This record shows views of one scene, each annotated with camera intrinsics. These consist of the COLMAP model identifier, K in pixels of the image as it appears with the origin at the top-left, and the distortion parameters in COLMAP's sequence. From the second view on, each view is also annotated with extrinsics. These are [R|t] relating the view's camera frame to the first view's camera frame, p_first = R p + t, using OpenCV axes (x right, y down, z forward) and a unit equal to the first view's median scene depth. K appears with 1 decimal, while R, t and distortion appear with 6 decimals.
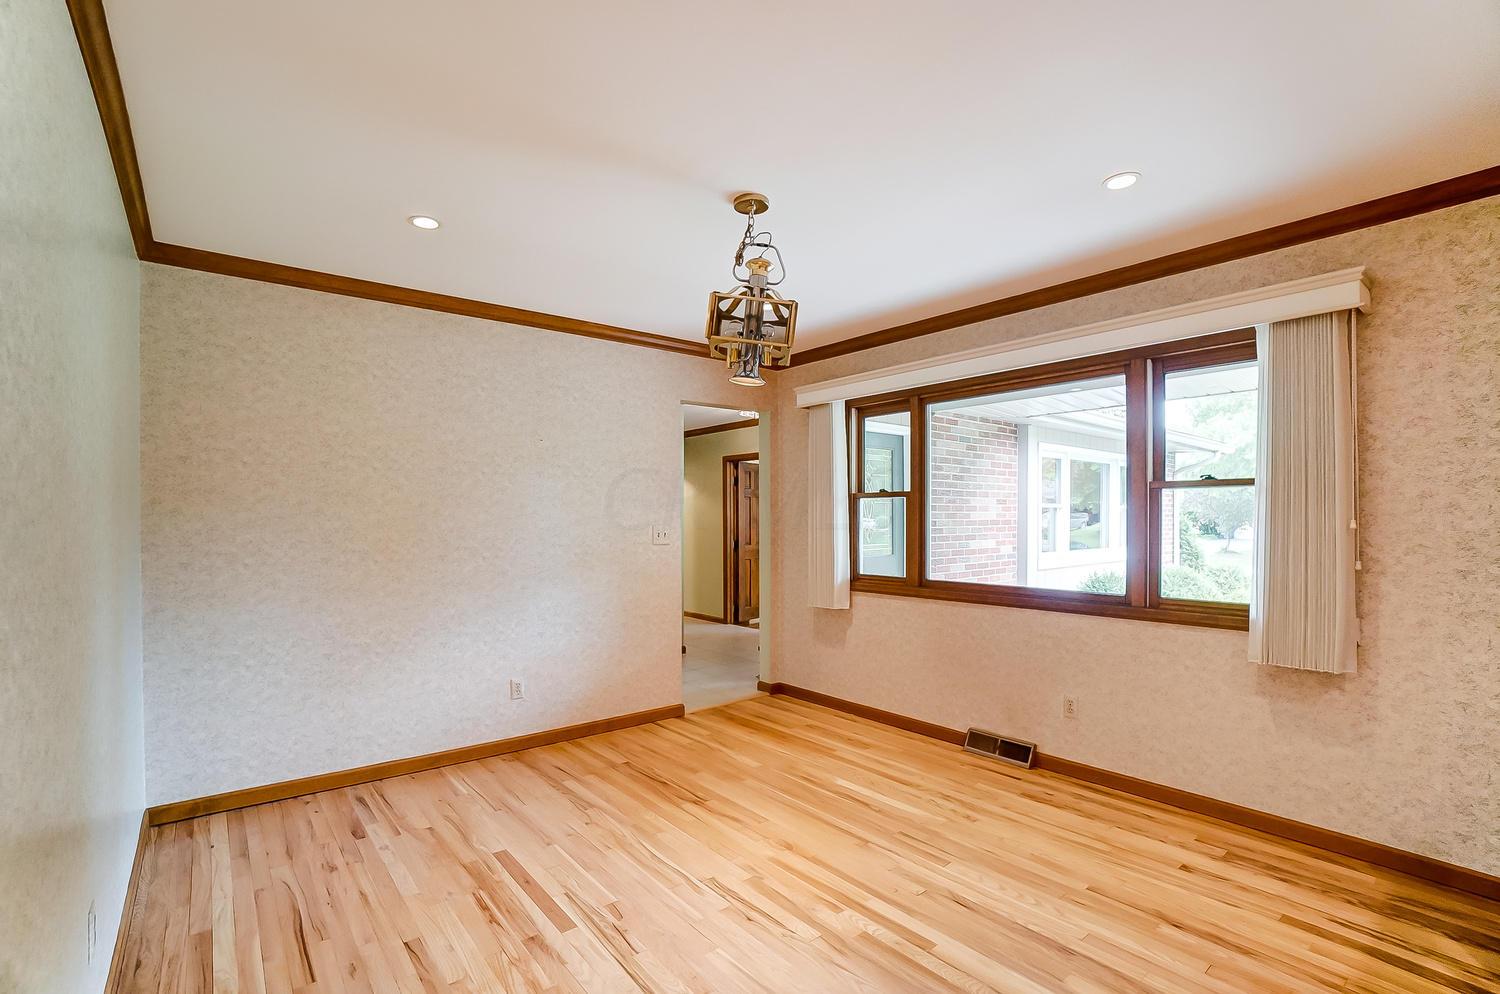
lens RADIAL K [[660.9, 0, 757.7], [0, 660.9, 497.4], [0, 0, 1]] dist [-0.014144, 0.000705]
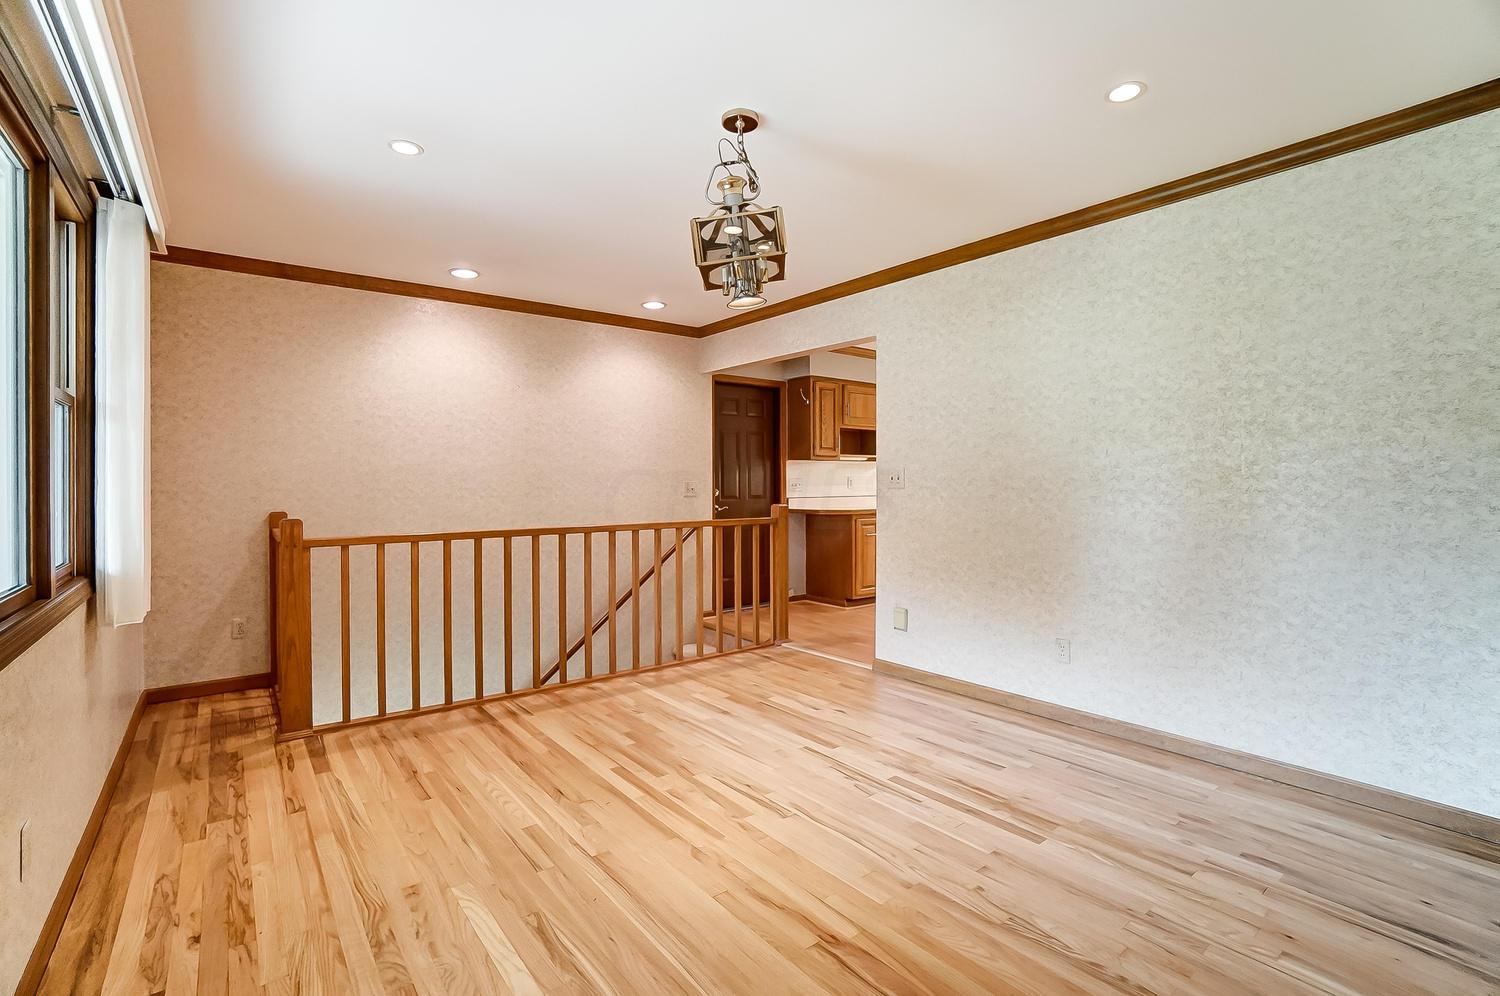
lens RADIAL K [[660.9, 0, 757.7], [0, 660.9, 498.4], [0, 0, 1]] dist [-0.014144, 0.000705]
pose [[-0.999764, 0.004564, 0.021239, -0.052264], [0.004565, 0.999990, -0.000007, 0.105749], [-0.021239, 0.000090, -0.999774, 1.949711]]
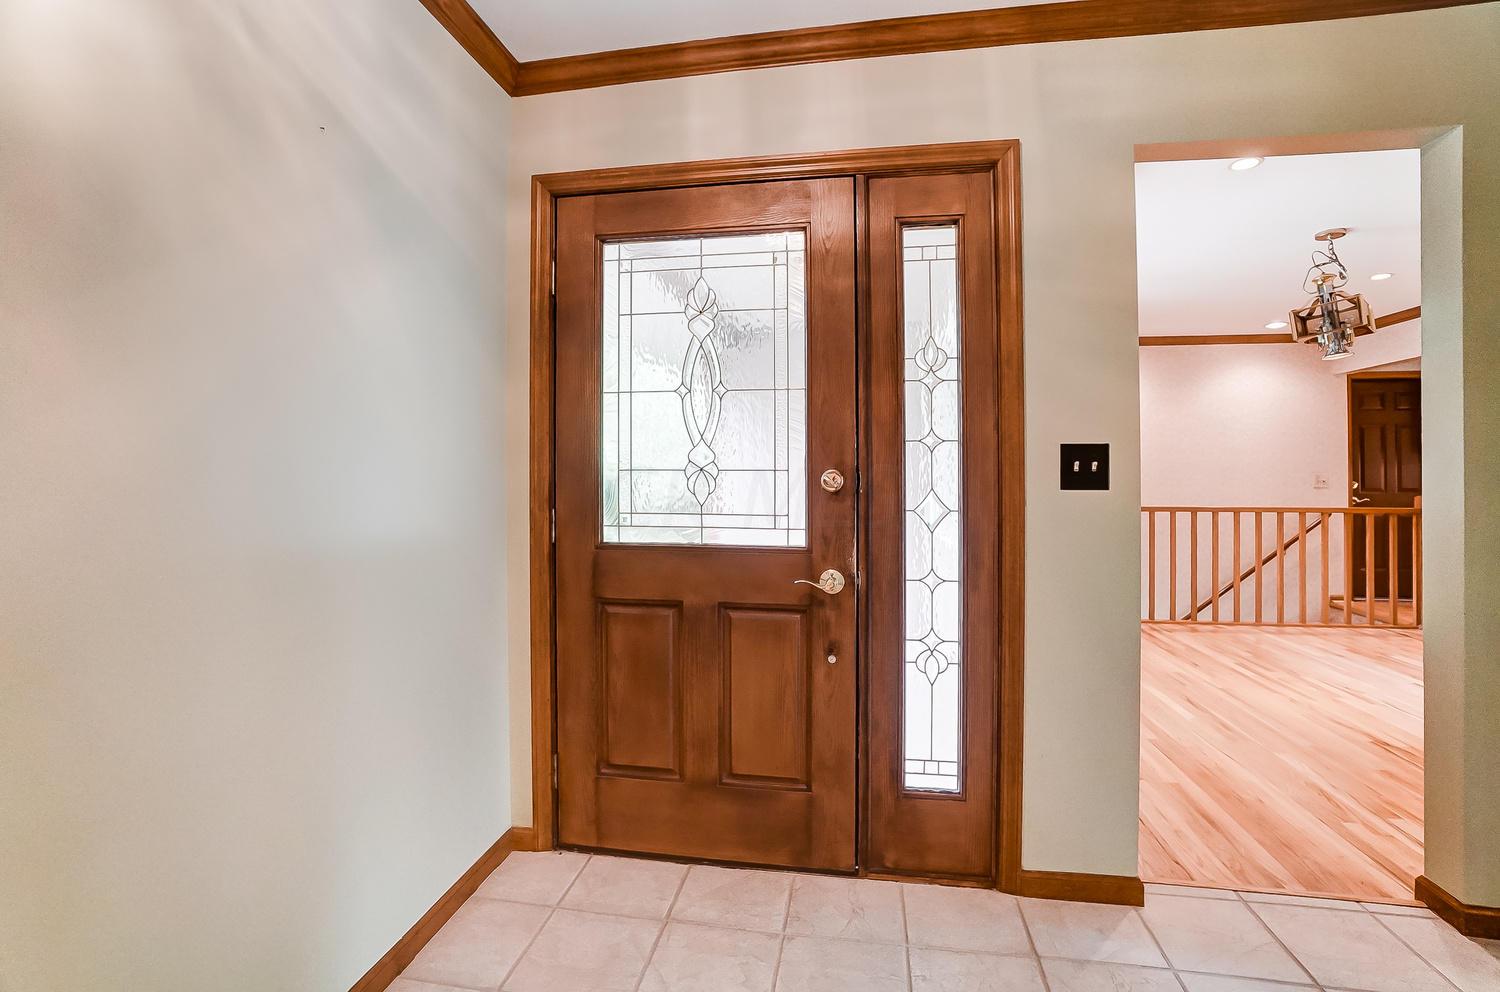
lens RADIAL K [[676.6, 0, 753.3], [0, 676.6, 466.8], [0, 0, 1]] dist [-0.025182, 0.000791]
pose [[-0.644289, 0.016068, 0.764613, -0.297067], [-0.017613, 0.999202, -0.035839, 0.143779], [-0.764579, -0.036558, -0.643492, 2.890738]]
